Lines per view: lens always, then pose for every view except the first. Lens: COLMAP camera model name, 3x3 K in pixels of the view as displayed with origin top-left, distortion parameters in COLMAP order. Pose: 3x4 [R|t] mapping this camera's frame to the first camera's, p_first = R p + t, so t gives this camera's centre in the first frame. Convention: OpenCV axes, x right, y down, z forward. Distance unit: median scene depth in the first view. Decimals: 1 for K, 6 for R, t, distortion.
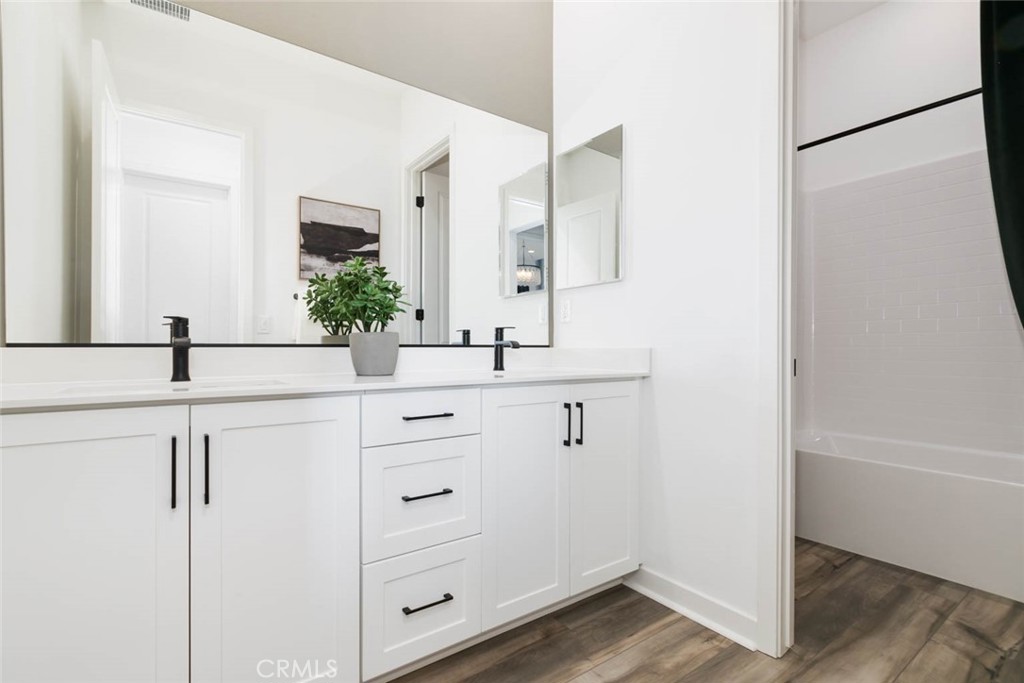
lens RADIAL K [[490.8, 0, 515.8], [0, 490.8, 354.4], [0, 0, 1]] dist [0.021911, 0.000186]
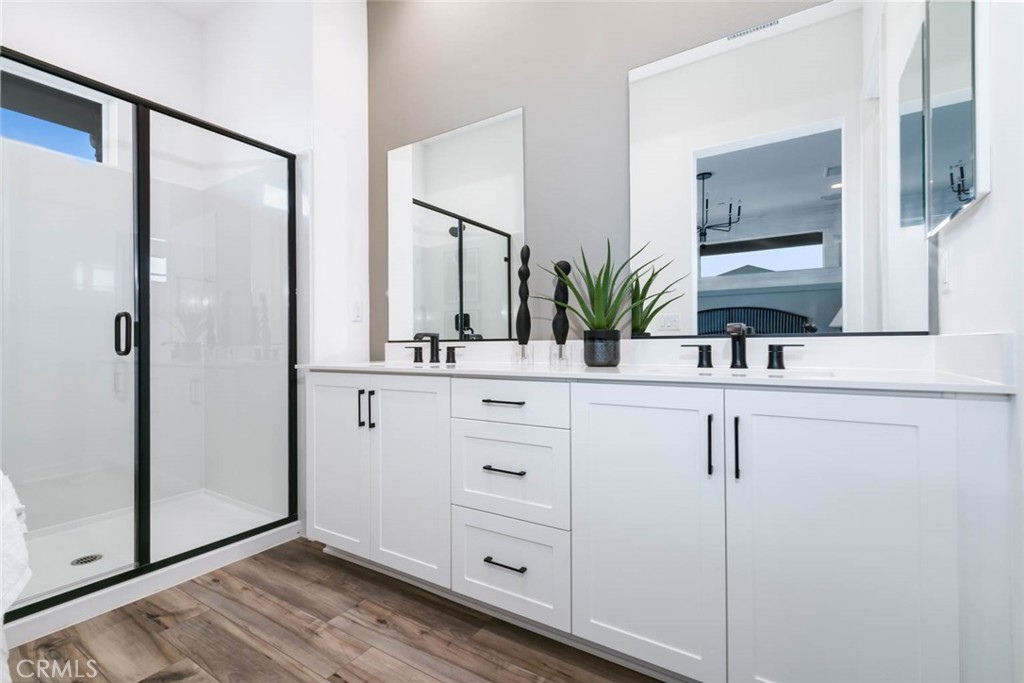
lens RADIAL K [[469.4, 0, 496.3], [0, 469.4, 349.9], [0, 0, 1]] dist [0.001205, 0.000491]
pose [[0.339344, 0.011910, -0.940587, 0.572959], [0.000316, 0.999918, 0.012775, -0.004936], [0.940662, -0.004633, 0.339312, 0.422012]]
